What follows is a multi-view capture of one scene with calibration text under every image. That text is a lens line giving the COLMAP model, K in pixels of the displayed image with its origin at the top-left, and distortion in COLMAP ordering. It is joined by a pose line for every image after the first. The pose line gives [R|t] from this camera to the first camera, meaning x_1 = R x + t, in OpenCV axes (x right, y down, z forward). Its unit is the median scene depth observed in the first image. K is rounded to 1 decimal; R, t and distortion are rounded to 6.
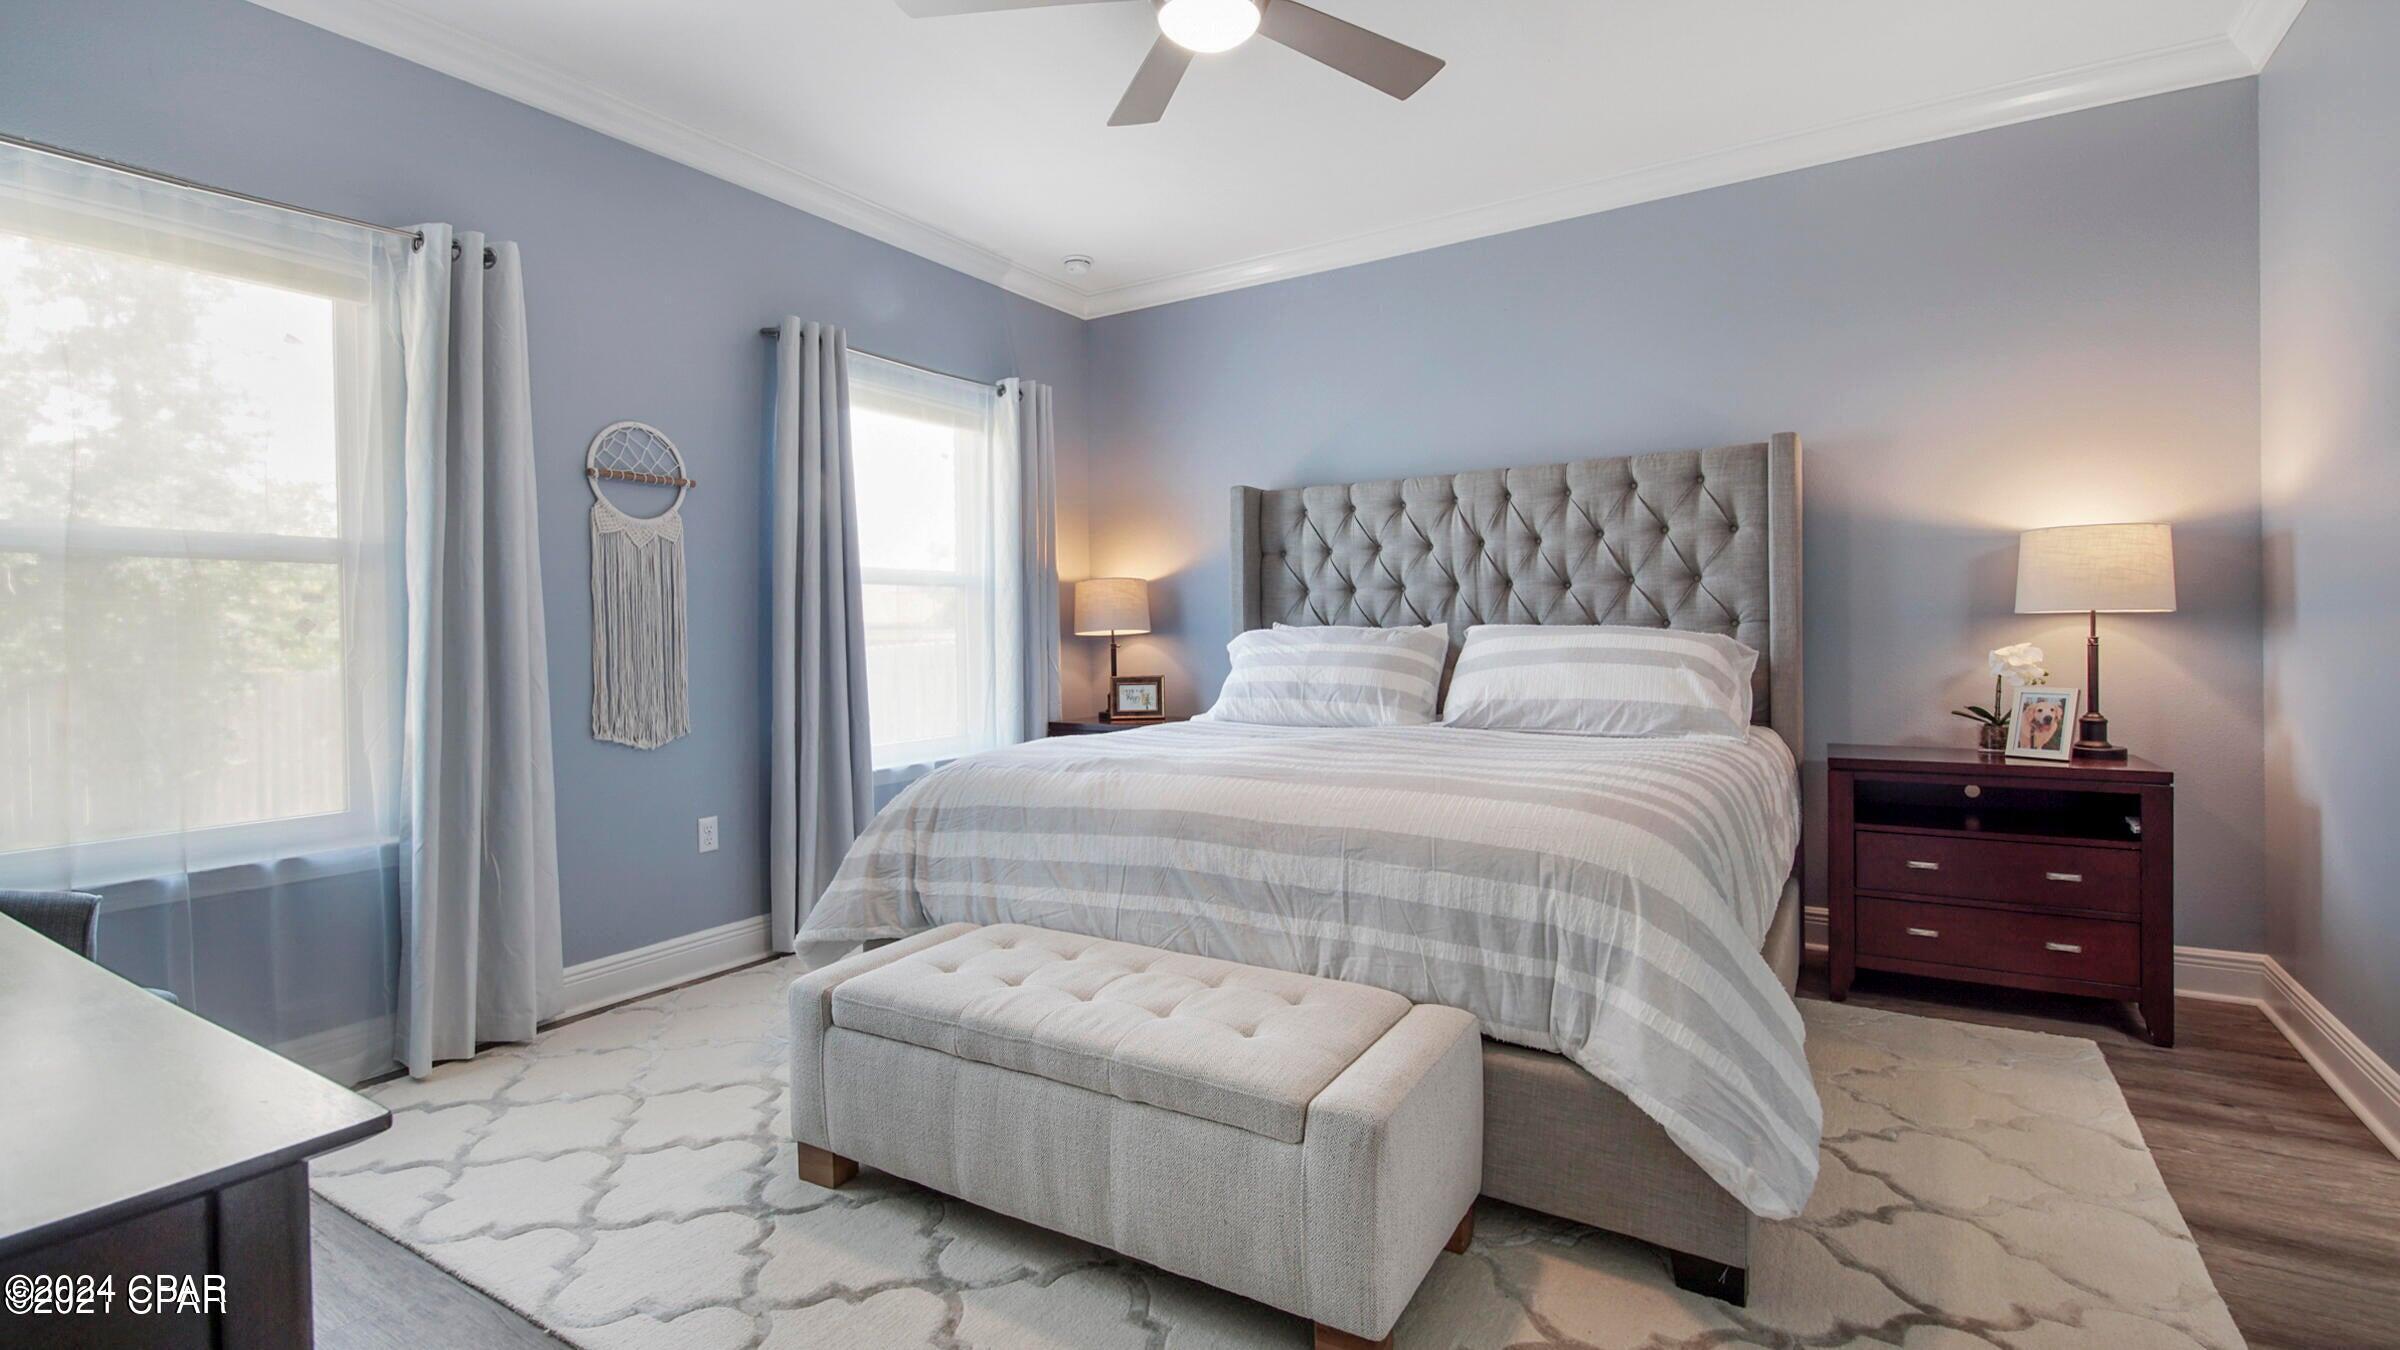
lens RADIAL K [[1079.4, 0, 1216.7], [0, 1079.4, 633.7], [0, 0, 1]] dist [0.007334, -0.005452]
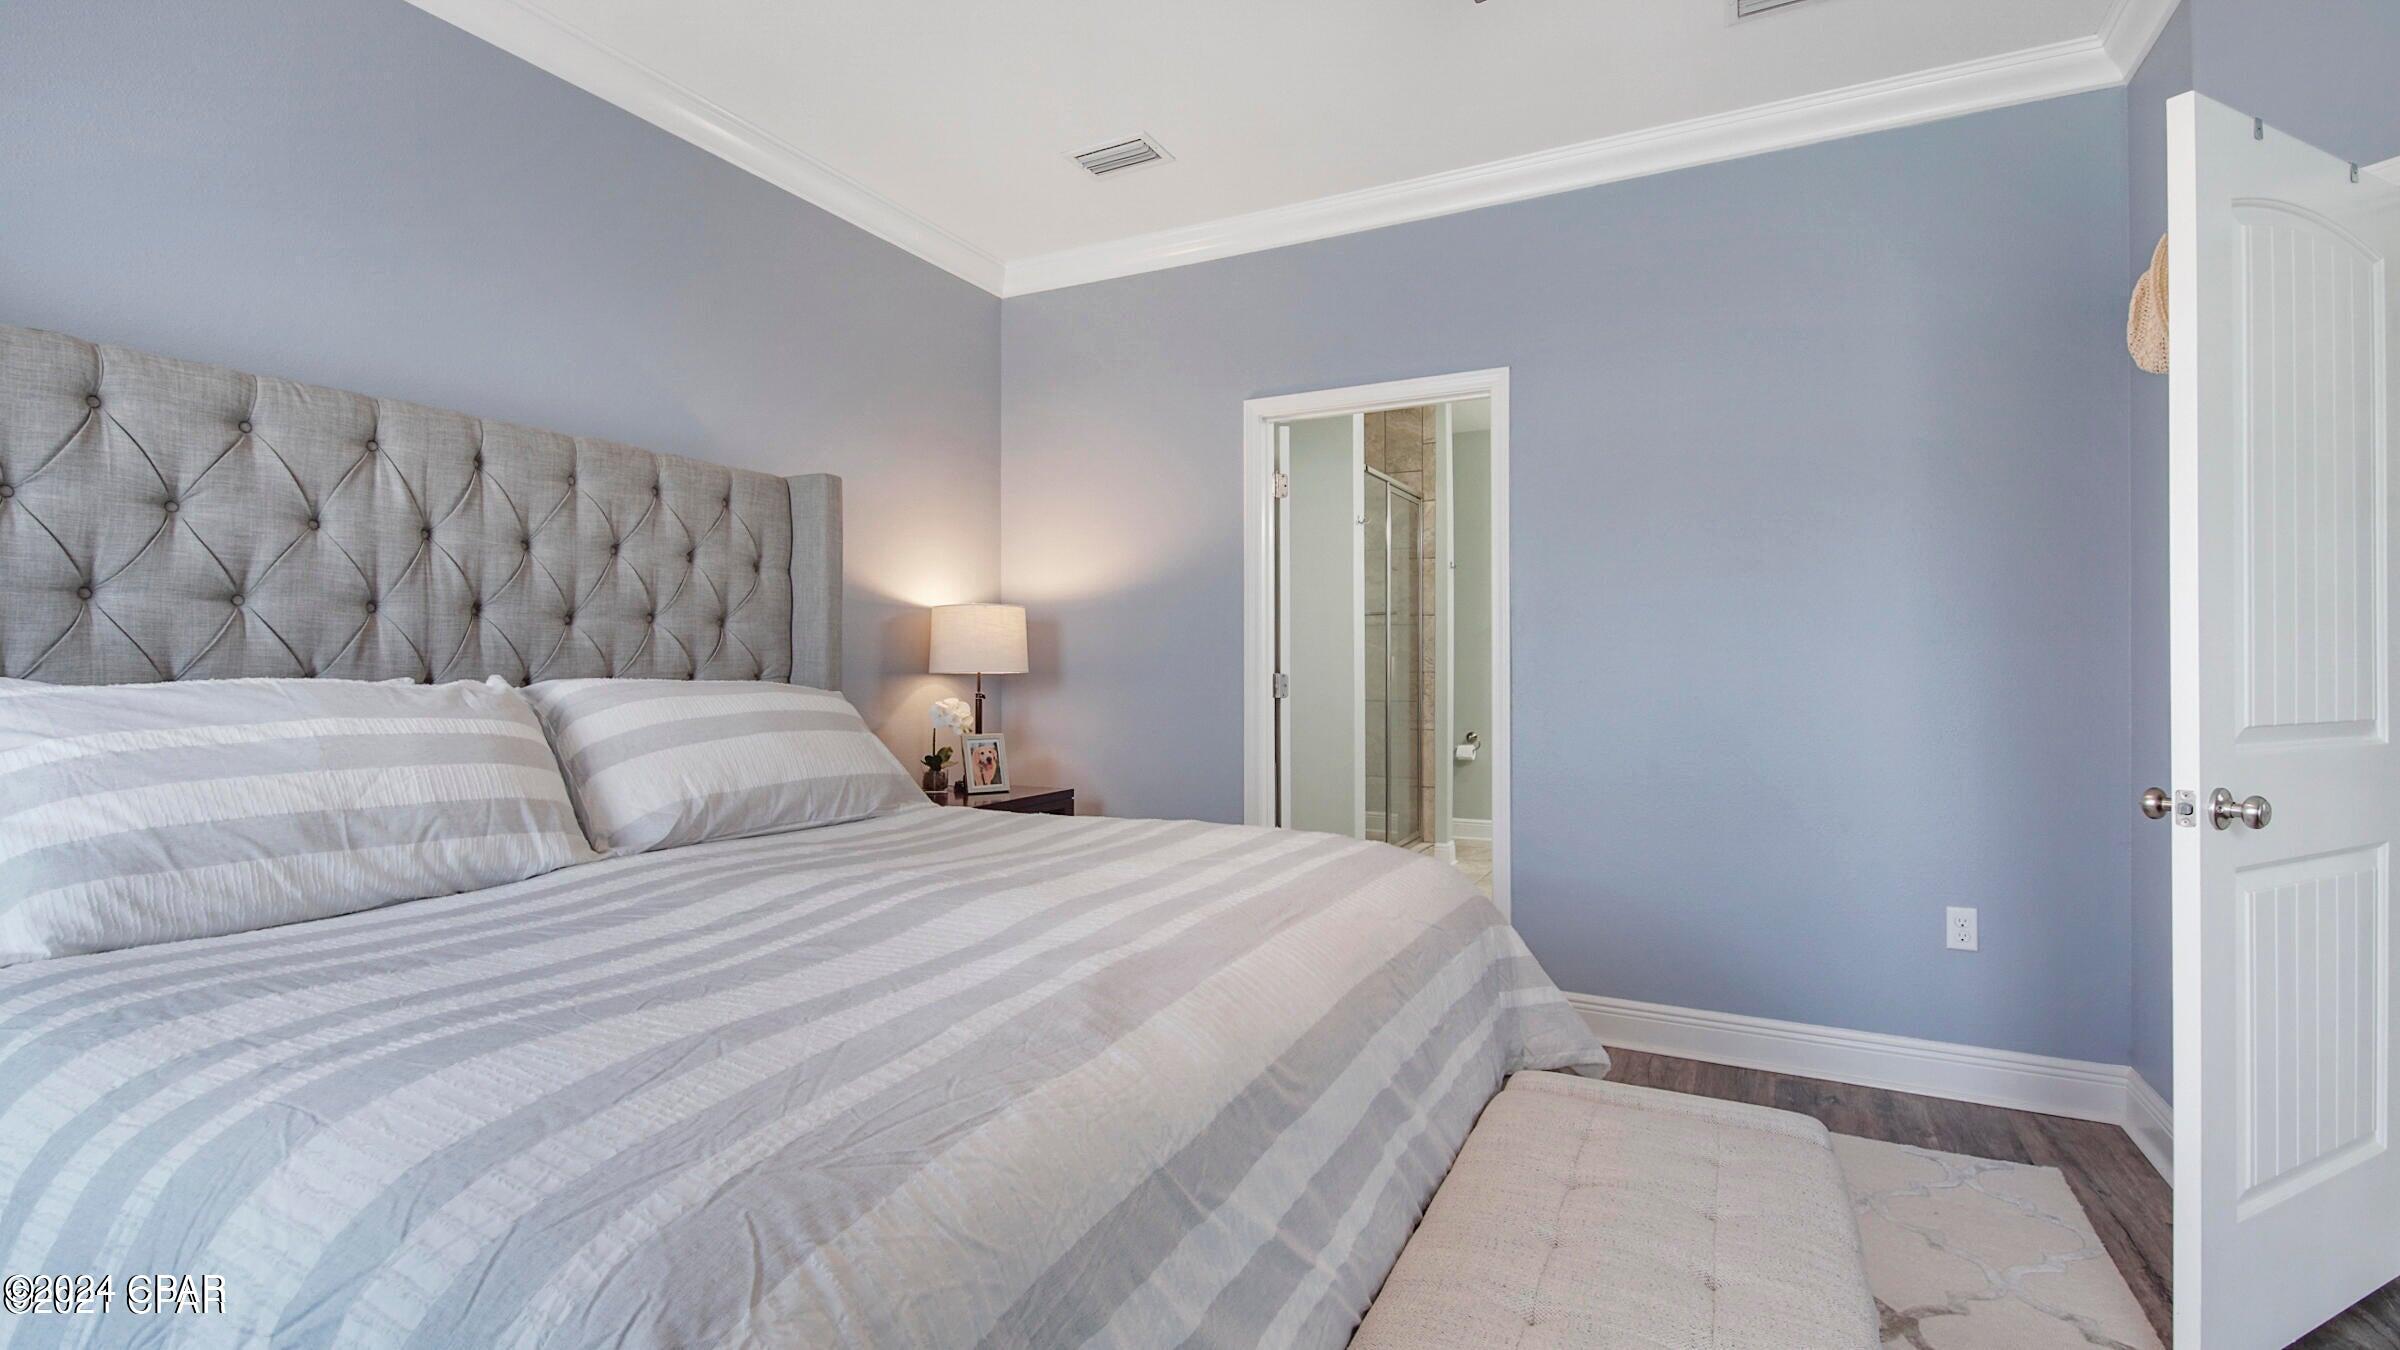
lens RADIAL K [[1079.4, 0, 1199.7], [0, 1079.4, 666.2], [0, 0, 1]] dist [0.007334, -0.005452]
pose [[-0.090000, 0.017431, 0.995789, -0.392045], [0.000470, 0.999847, -0.017460, -0.004663], [-0.995942, -0.001103, -0.089995, 0.712756]]
